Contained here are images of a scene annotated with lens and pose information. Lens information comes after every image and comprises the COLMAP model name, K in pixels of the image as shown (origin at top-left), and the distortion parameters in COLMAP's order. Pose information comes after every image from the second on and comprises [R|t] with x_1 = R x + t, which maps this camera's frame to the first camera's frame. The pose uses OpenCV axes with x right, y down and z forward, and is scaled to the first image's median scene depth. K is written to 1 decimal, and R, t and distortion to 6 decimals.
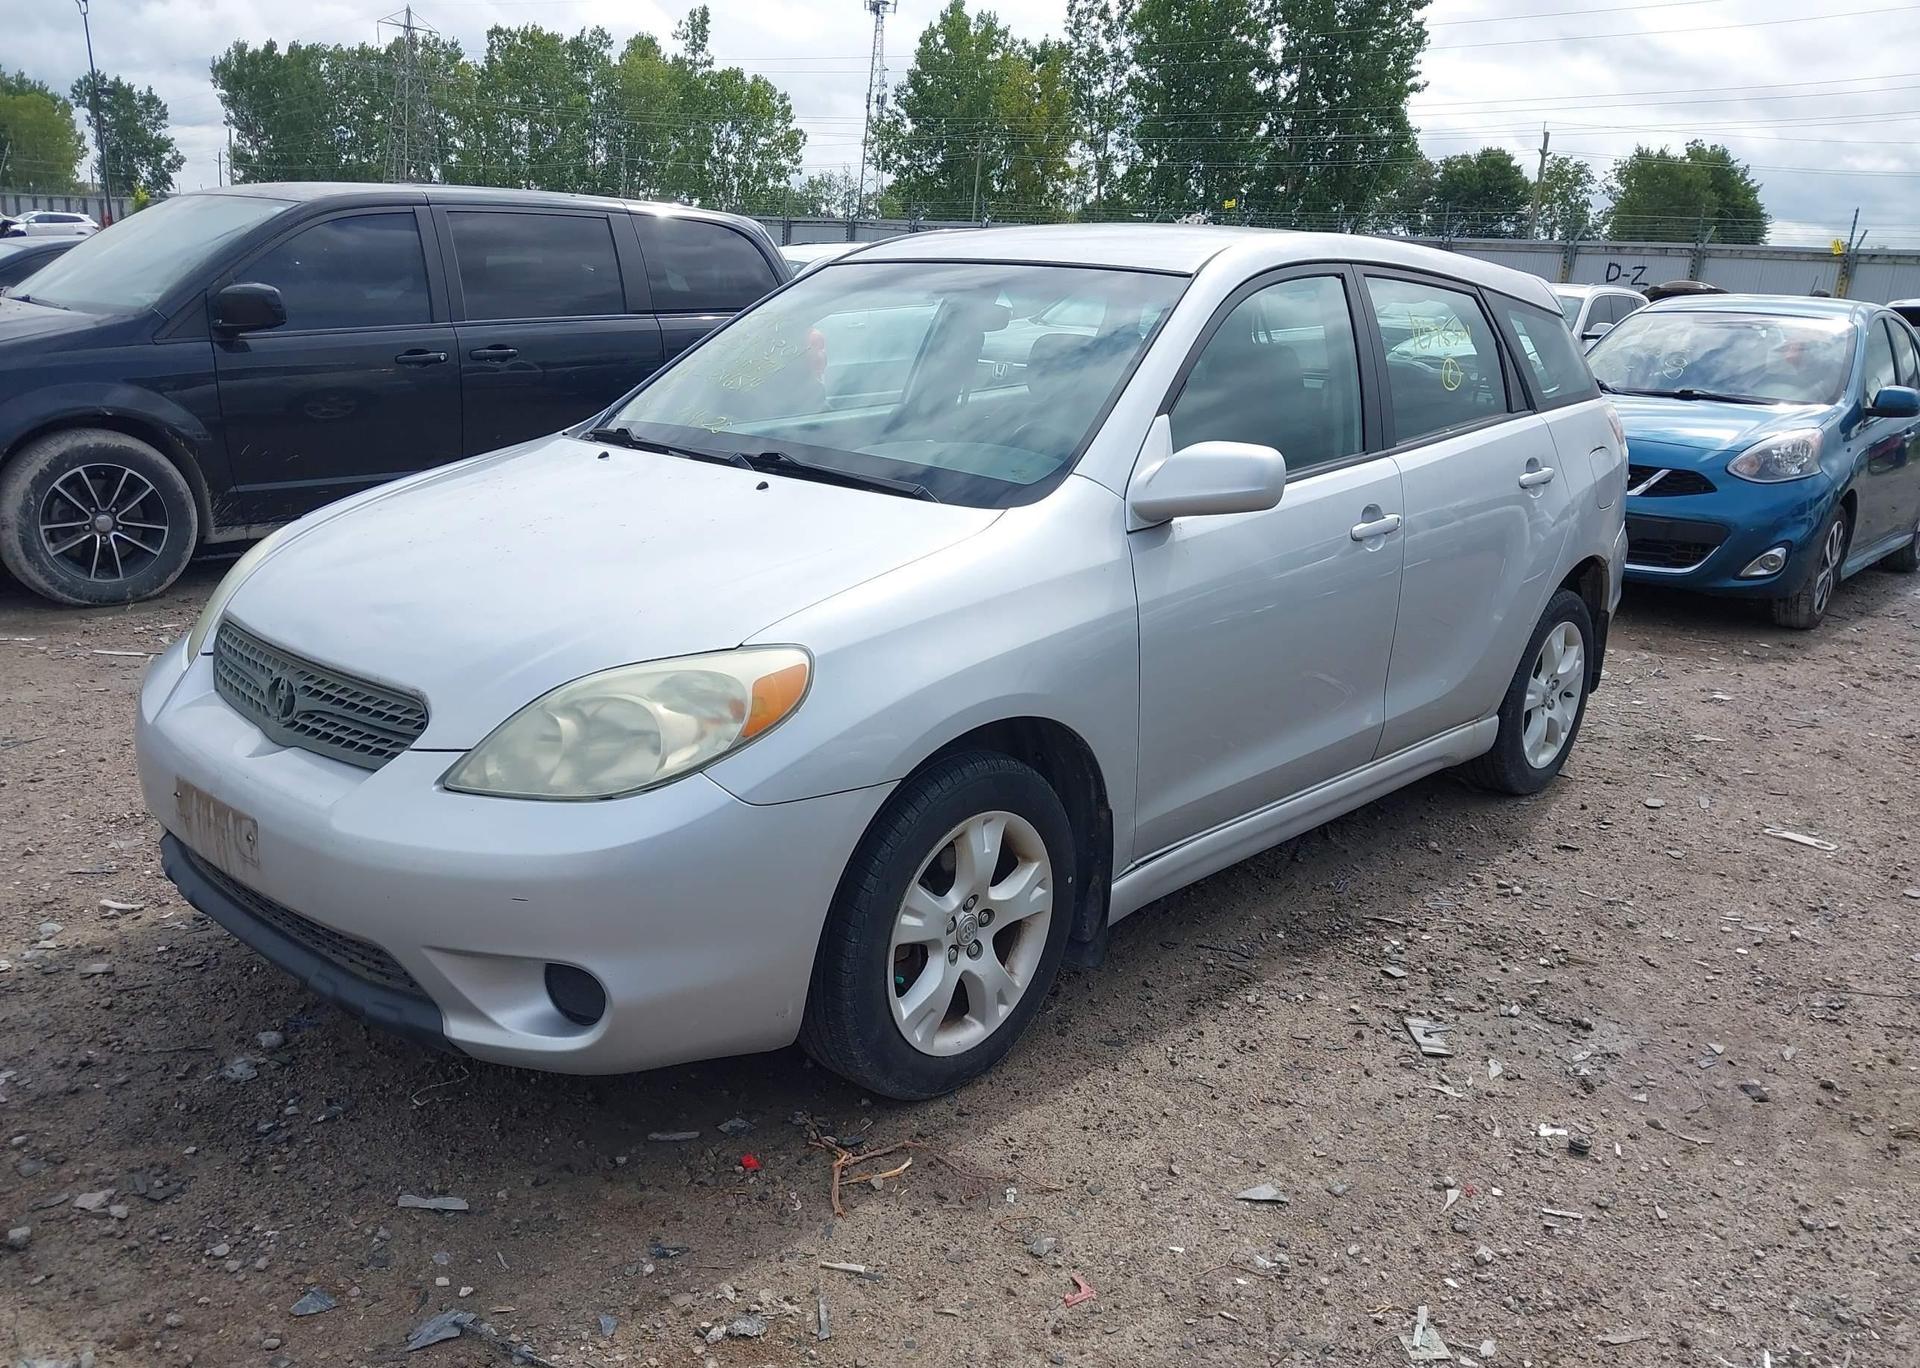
lens RADIAL K [[1509.5, 0, 936.7], [0, 1509.5, 725.3], [0, 0, 1]] dist [0.013909, -0.025879]
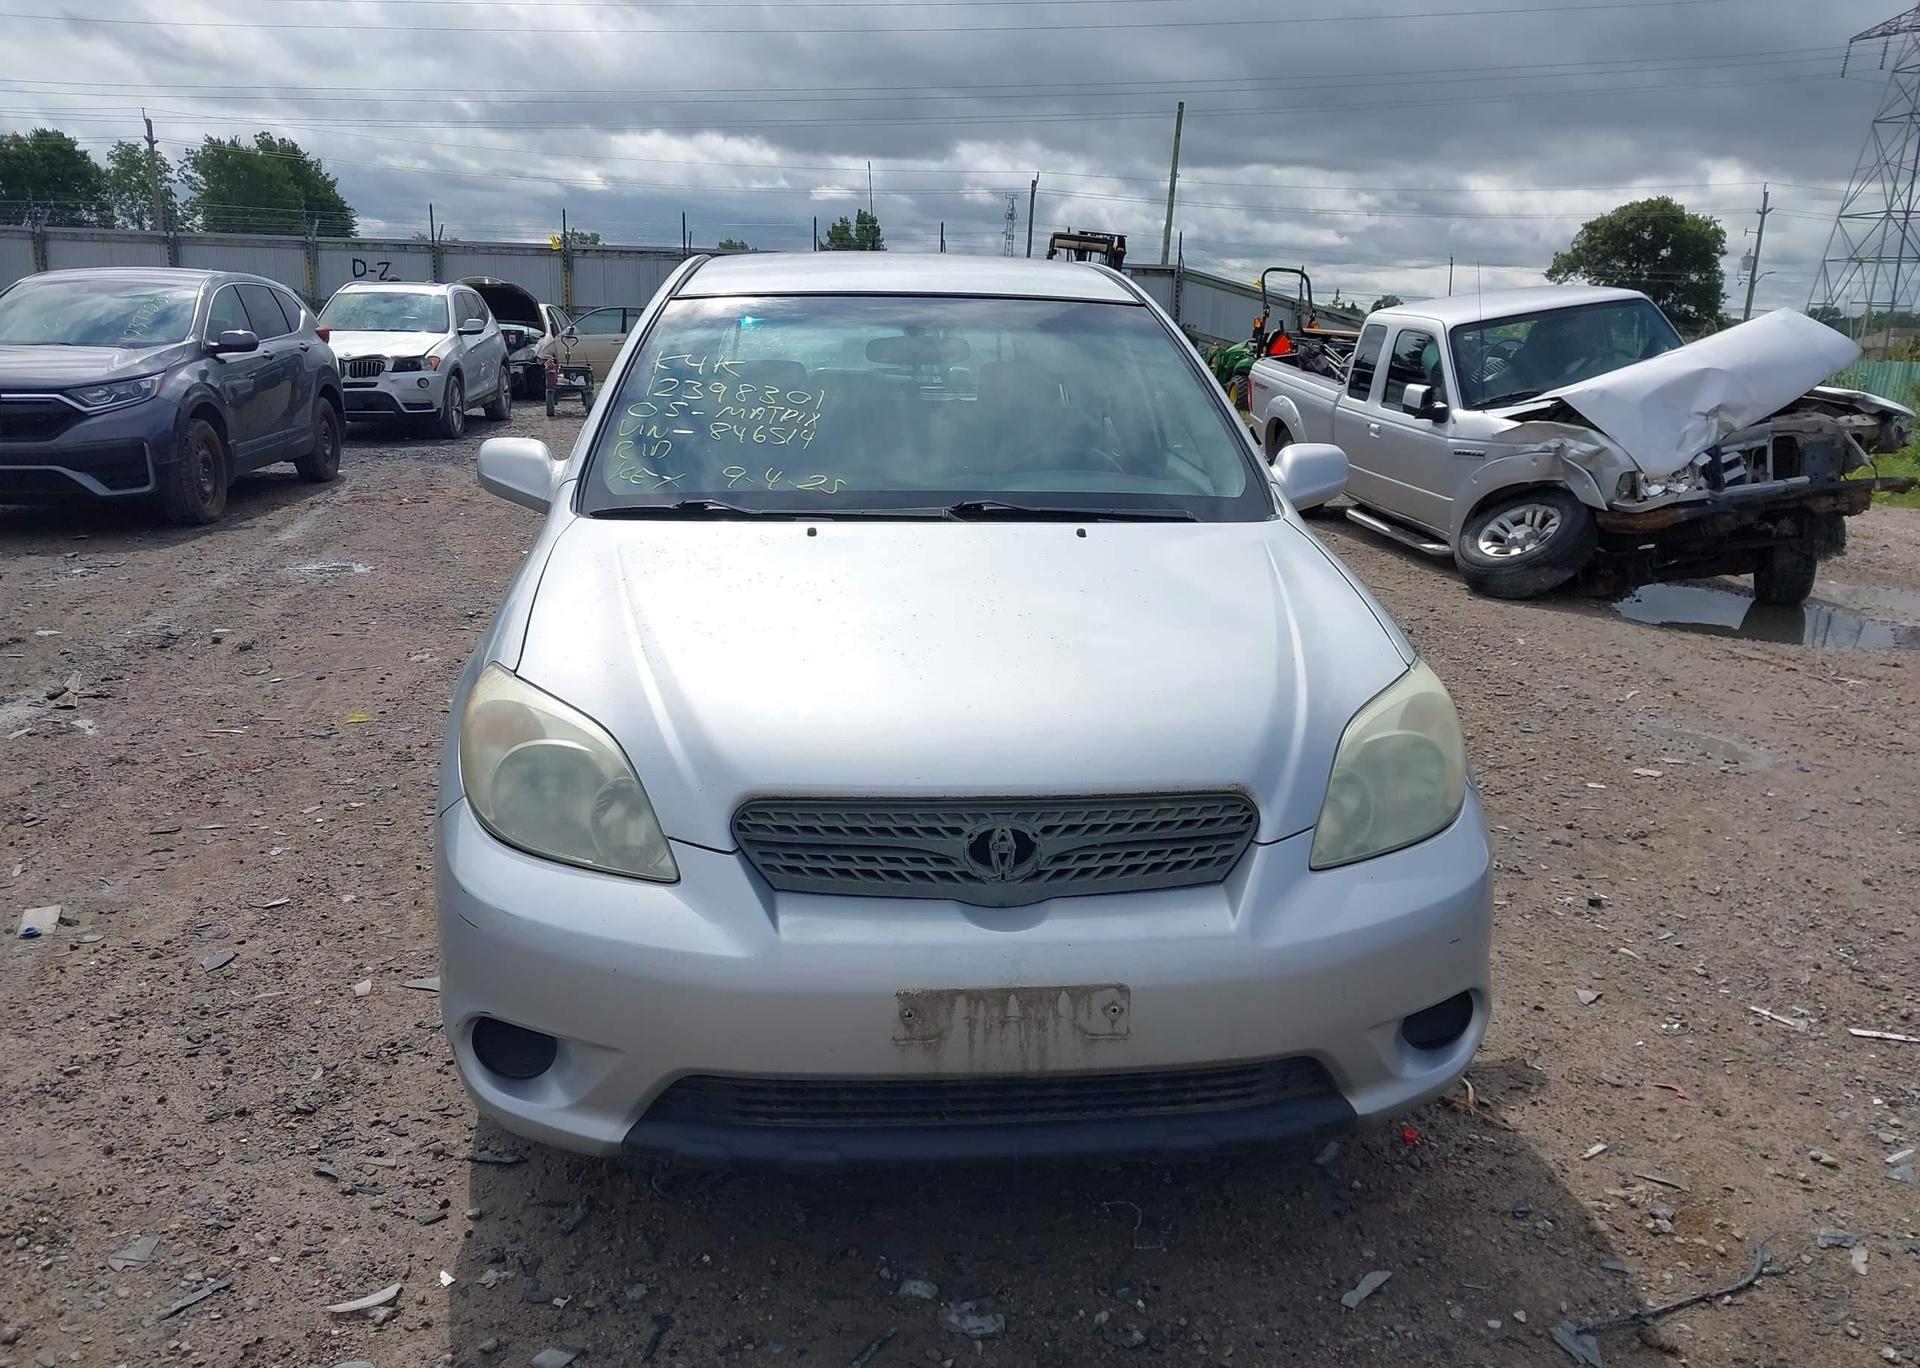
lens RADIAL K [[1509.5, 0, 936.7], [0, 1509.5, 725.3], [0, 0, 1]] dist [0.013909, -0.025879]
pose [[0.669000, -0.225807, 0.708132, -0.400911], [0.221666, 0.969993, 0.099892, -0.068693], [-0.709439, 0.090141, 0.698979, 0.173166]]
